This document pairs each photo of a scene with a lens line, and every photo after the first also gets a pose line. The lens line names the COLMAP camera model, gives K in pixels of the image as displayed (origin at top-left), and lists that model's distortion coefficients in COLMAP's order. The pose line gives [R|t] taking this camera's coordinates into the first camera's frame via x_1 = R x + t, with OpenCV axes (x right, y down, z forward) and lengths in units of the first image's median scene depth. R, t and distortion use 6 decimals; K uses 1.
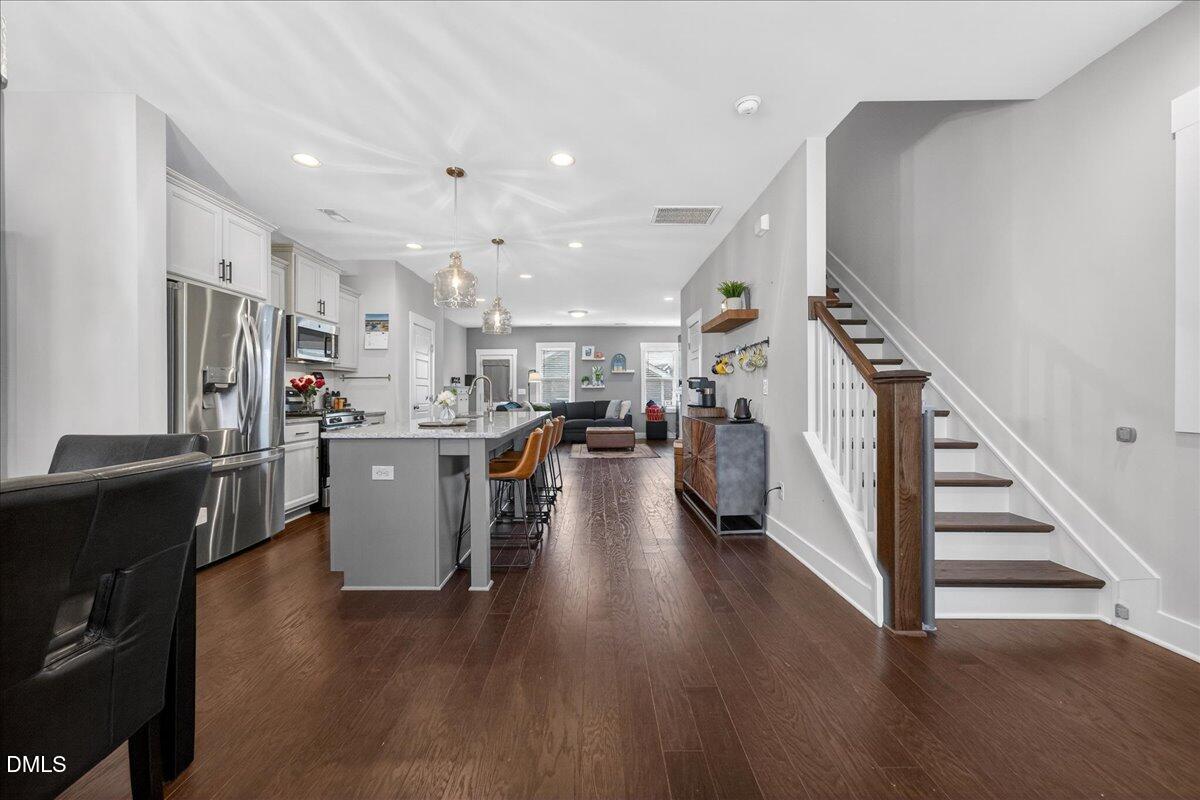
lens RADIAL K [[474.7, 0, 597.6], [0, 474.7, 395.7], [0, 0, 1]] dist [-0.001343, -0.000089]
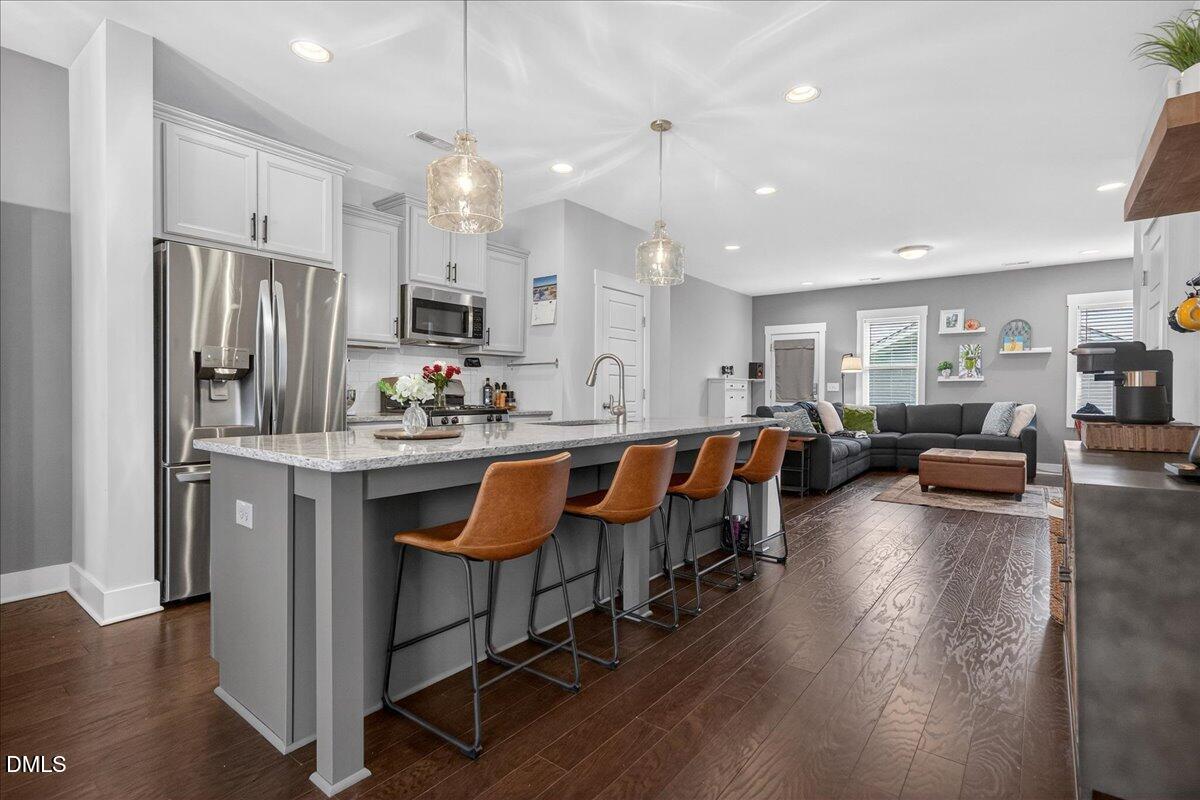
lens RADIAL K [[576.2, 0, 600.0], [0, 576.2, 404.2], [0, 0, 1]] dist [-0.015026, 0.002315]
pose [[0.787667, 0.020671, -0.615754, 0.091965], [-0.010267, 0.999739, 0.020428, 0.002735], [0.616016, -0.009768, 0.787673, 0.209532]]
